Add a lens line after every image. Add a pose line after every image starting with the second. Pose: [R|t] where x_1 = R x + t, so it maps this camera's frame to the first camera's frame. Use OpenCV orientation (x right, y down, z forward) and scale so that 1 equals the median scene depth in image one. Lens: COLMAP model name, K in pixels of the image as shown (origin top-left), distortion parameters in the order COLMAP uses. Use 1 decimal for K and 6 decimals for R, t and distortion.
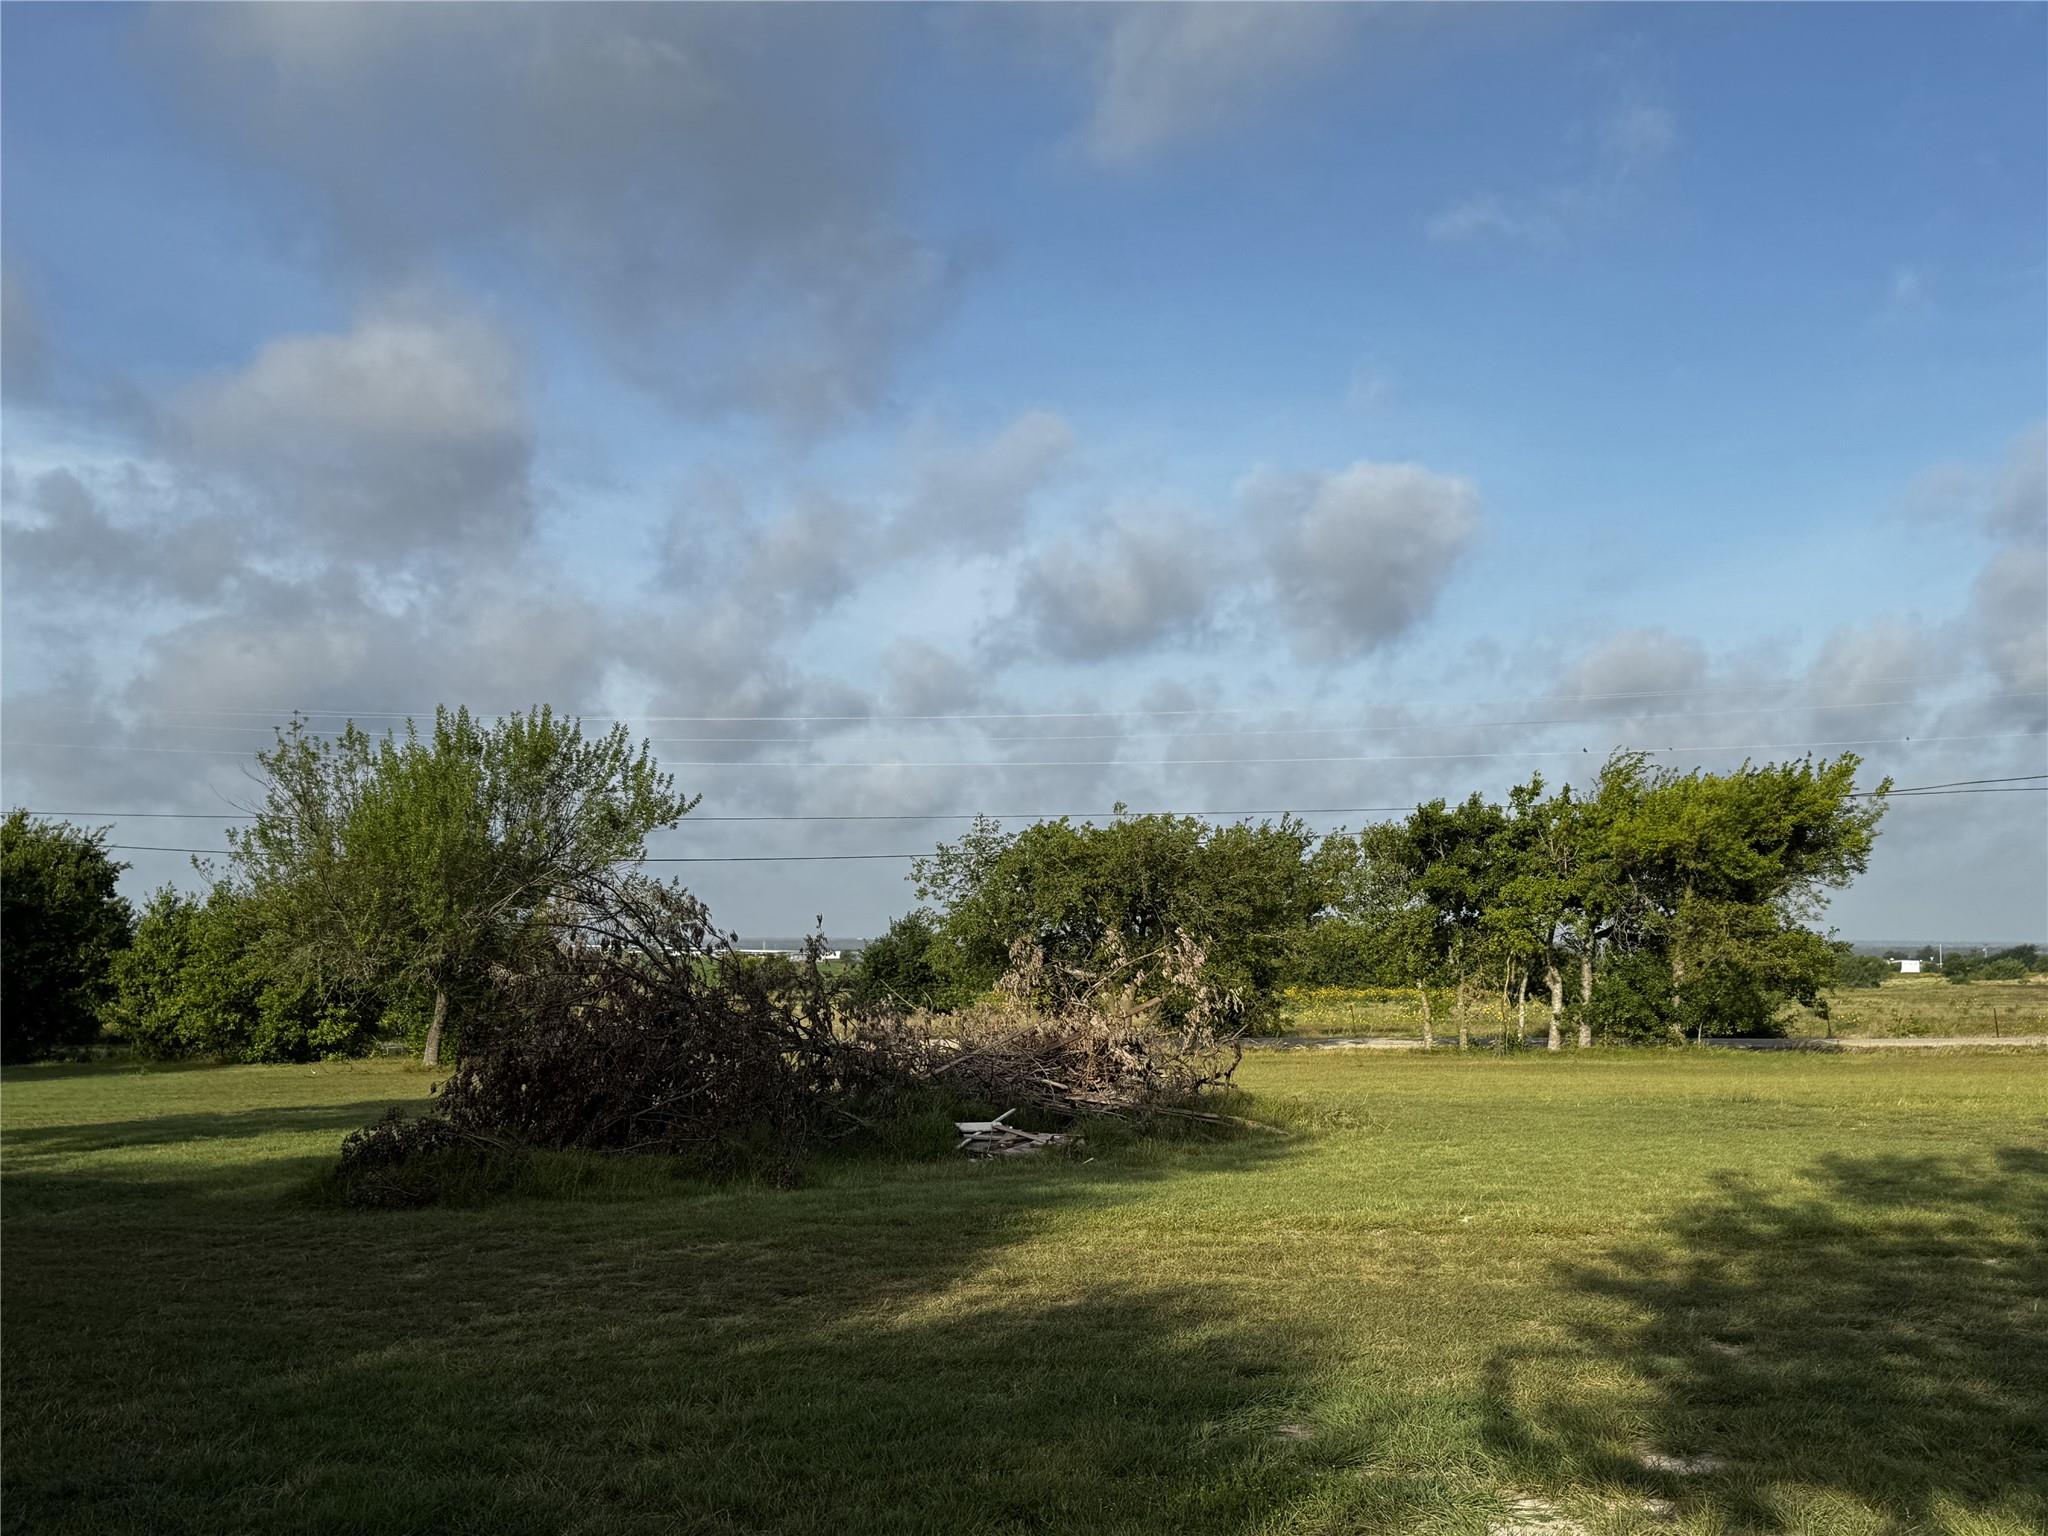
lens RADIAL K [[2174.1, 0, 1017.8], [0, 2174.1, 807.4], [0, 0, 1]] dist [0.285105, -0.590375]
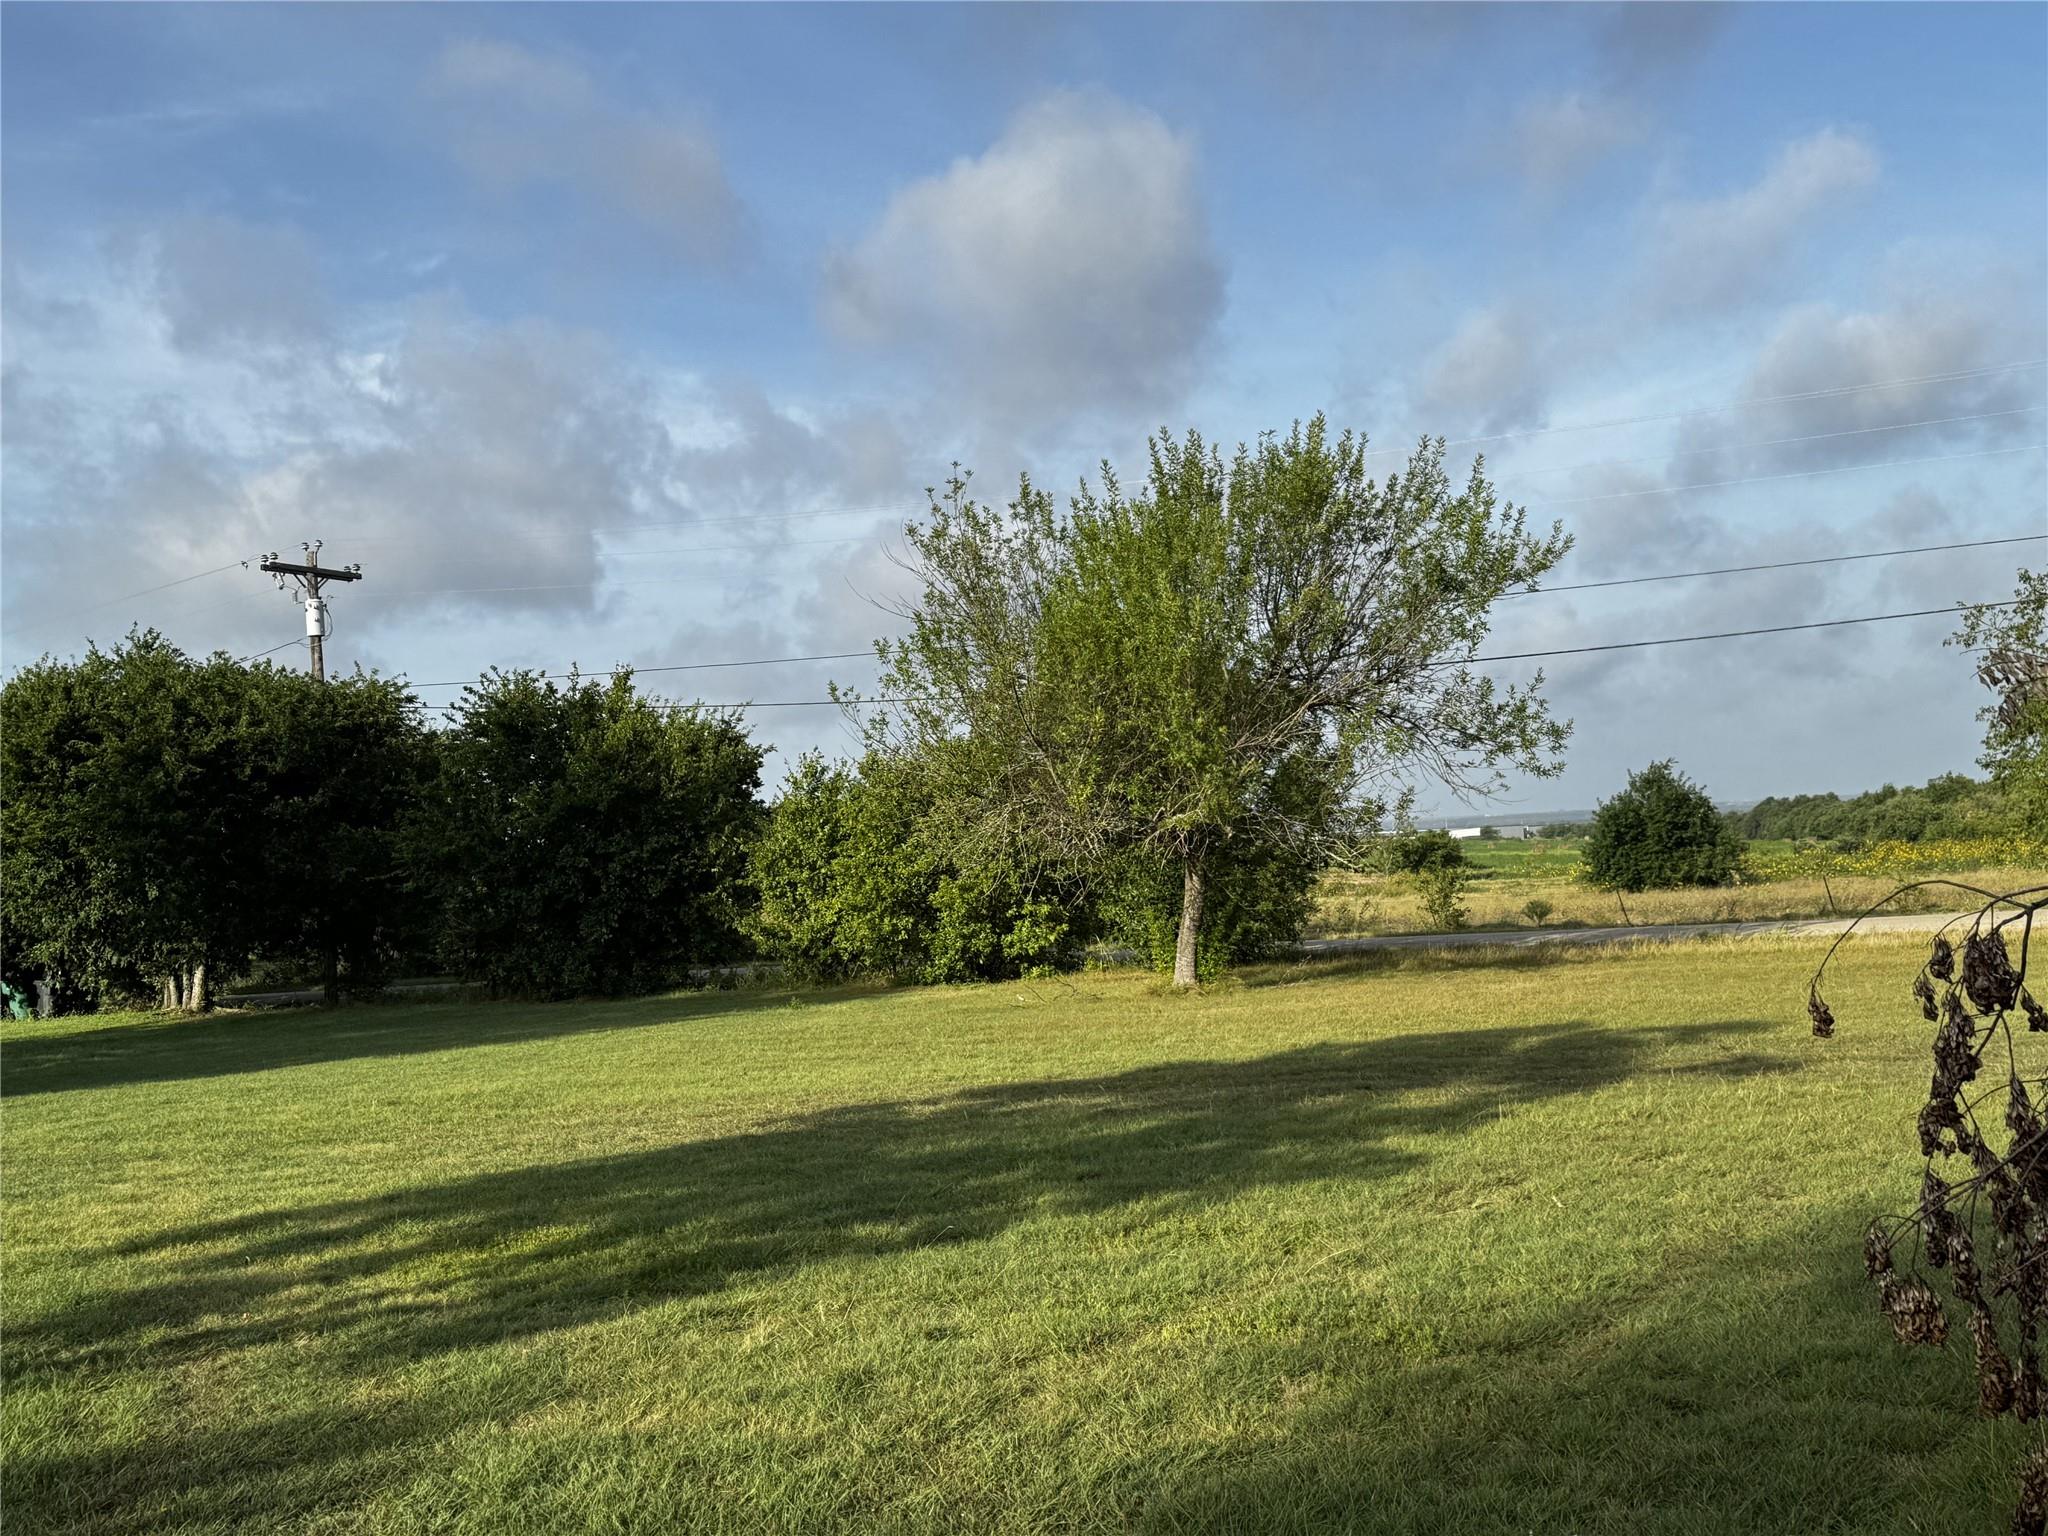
lens RADIAL K [[2174.1, 0, 1017.8], [0, 2174.1, 807.4], [0, 0, 1]] dist [0.285105, -0.590375]
pose [[0.959495, -0.062977, -0.274595, -0.119211], [0.077034, 0.996197, 0.040700, 0.030843], [0.270987, -0.060204, 0.960698, 0.332556]]
